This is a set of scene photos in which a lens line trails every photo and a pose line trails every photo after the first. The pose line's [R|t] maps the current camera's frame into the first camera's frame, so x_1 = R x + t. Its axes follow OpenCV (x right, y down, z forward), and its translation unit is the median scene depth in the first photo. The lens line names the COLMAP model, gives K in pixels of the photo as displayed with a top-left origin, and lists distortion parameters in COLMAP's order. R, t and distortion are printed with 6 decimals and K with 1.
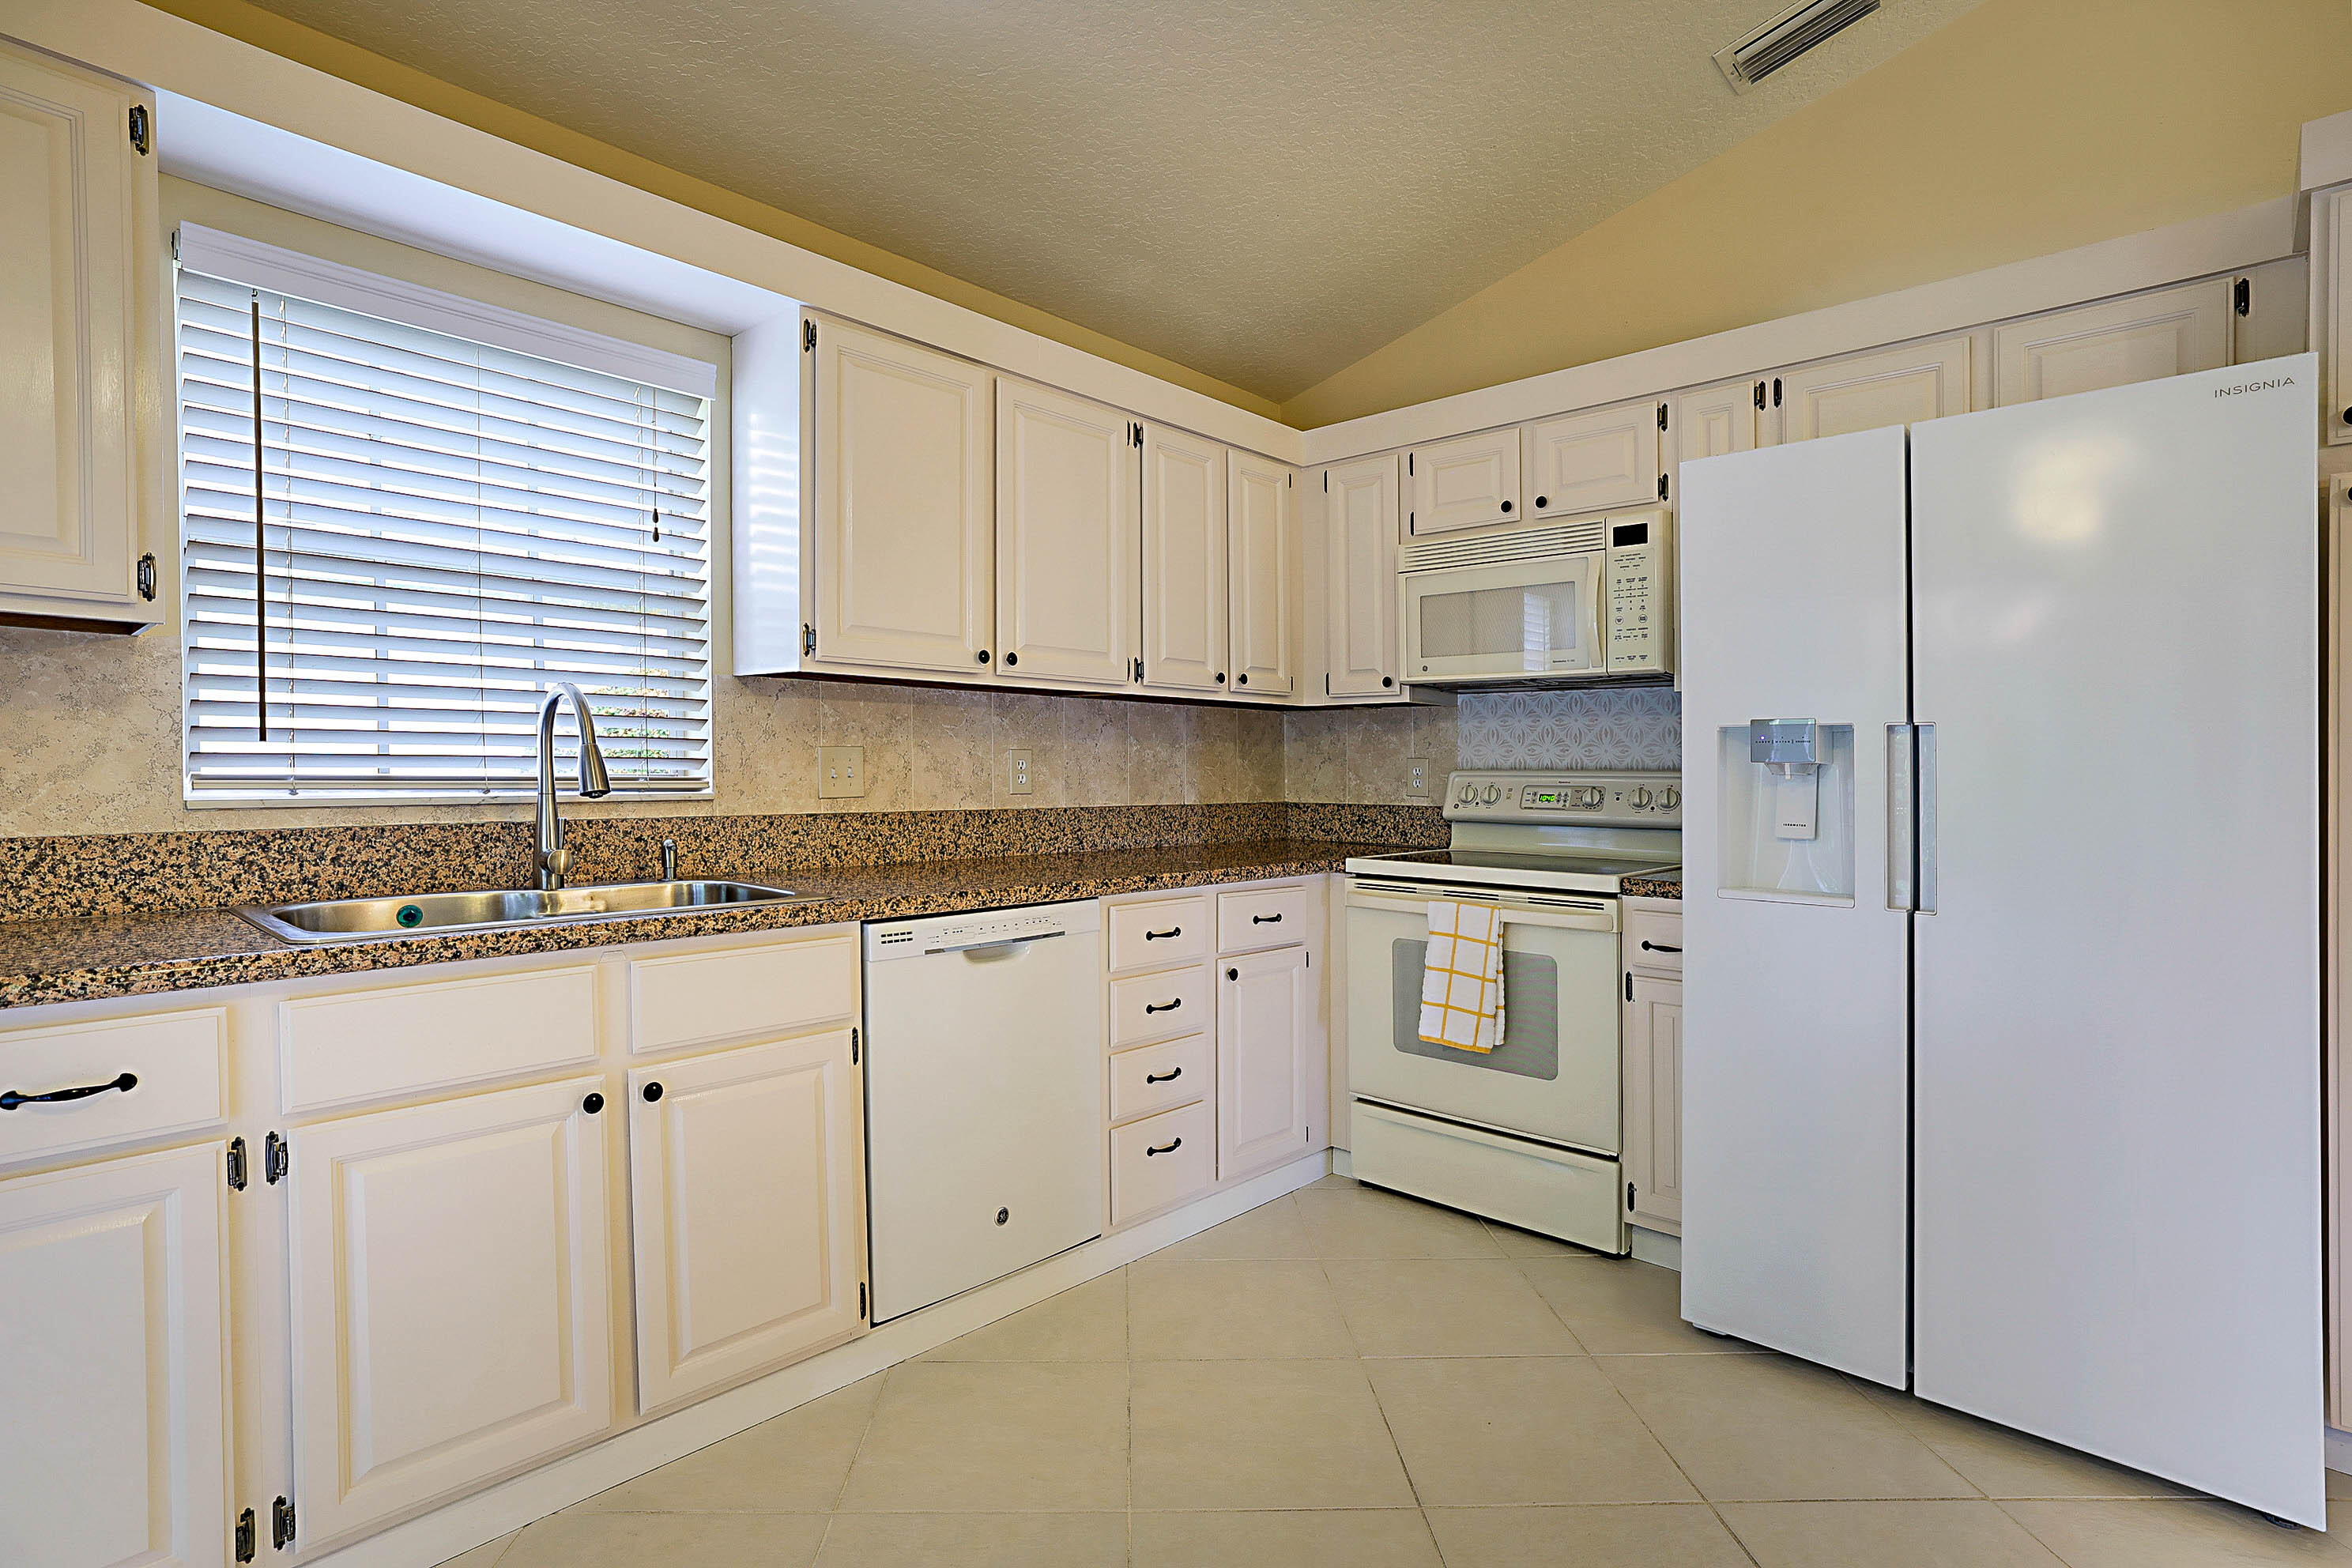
lens RADIAL K [[1155.1, 0, 1176.0], [0, 1155.1, 784.0], [0, 0, 1]] dist [0.000796, 0.000121]
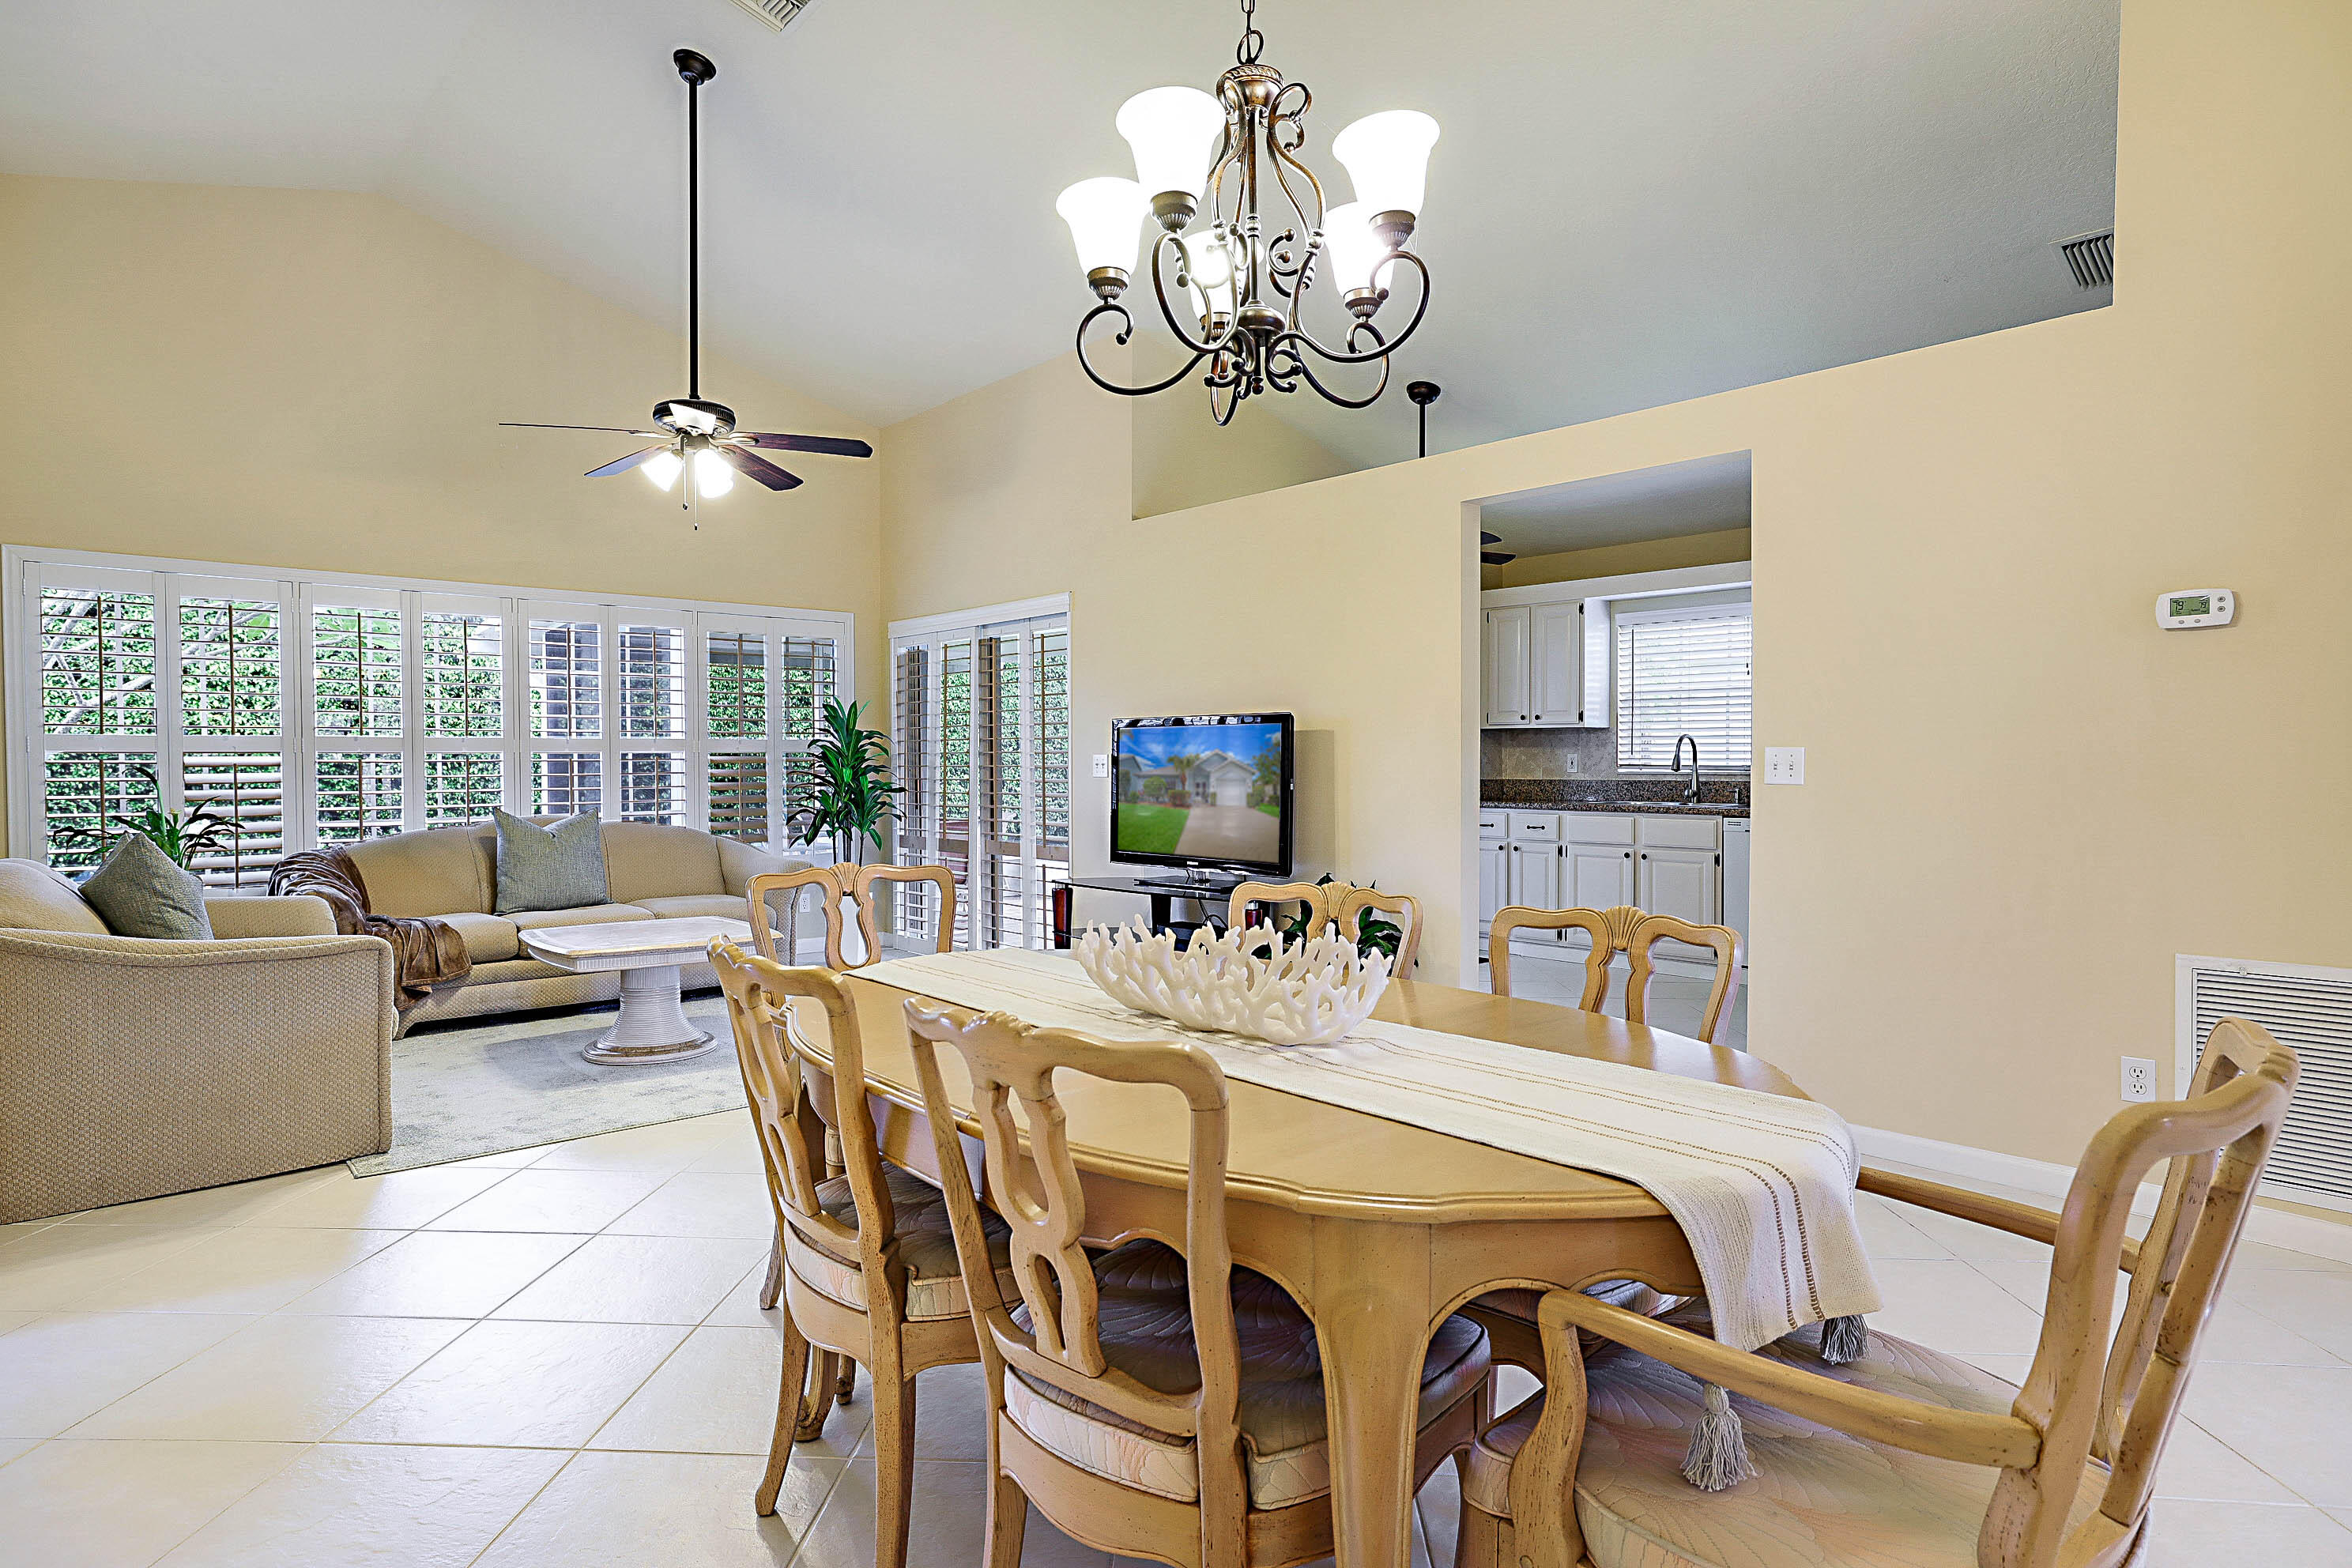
lens RADIAL K [[1245.4, 0, 1176.0], [0, 1245.4, 784.0], [0, 0, 1]] dist [0.017006, -0.000267]
pose [[-0.093789, 0.011274, -0.995528, 3.328539], [-0.006117, 0.999910, 0.011900, 0.018317], [0.995573, 0.007206, -0.093712, -0.024396]]
